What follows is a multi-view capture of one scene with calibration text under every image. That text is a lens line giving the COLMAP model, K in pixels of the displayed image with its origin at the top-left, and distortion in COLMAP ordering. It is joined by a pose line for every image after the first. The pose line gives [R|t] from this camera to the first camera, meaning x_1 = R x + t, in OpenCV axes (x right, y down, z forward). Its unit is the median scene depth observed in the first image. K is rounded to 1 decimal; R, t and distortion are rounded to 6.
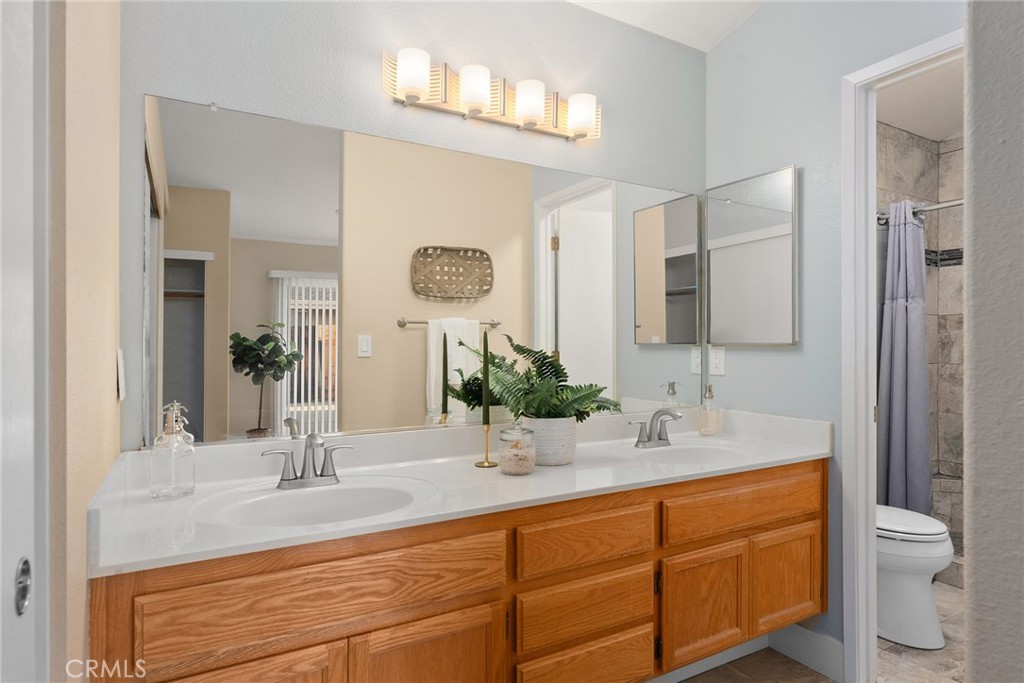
lens RADIAL K [[562.2, 0, 502.5], [0, 562.2, 334.4], [0, 0, 1]] dist [-0.002741, -0.000254]
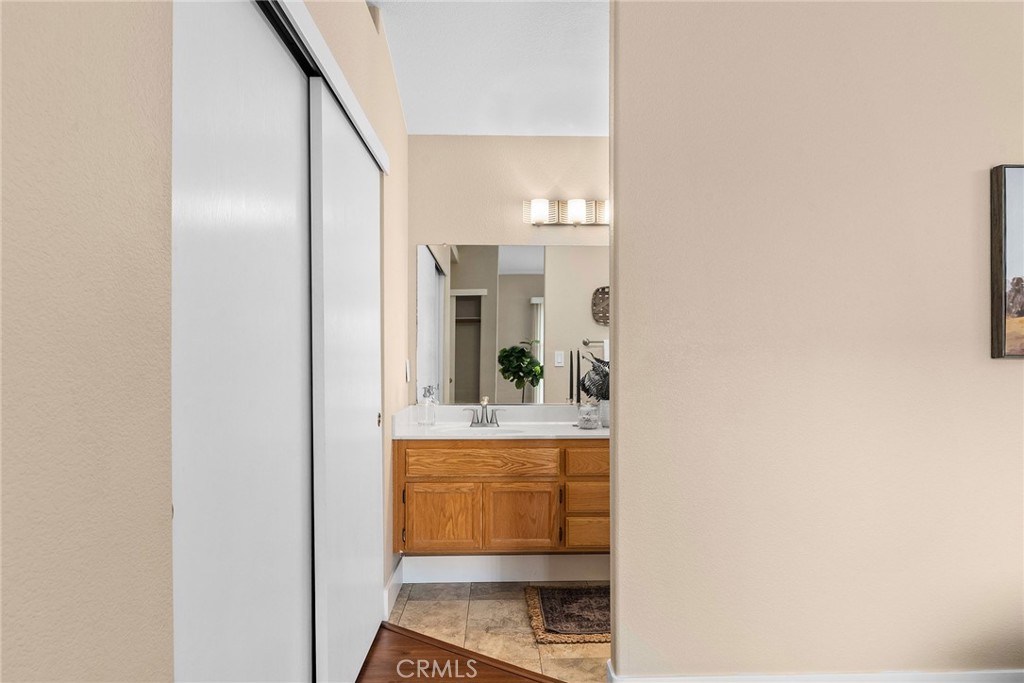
lens RADIAL K [[625.8, 0, 521.0], [0, 625.8, 345.5], [0, 0, 1]] dist [-0.003016, 0.002355]
pose [[0.886077, -0.008392, -0.463462, 0.530189], [0.007878, 0.999964, -0.003044, -0.012011], [0.463471, -0.000954, 0.886111, -0.608906]]
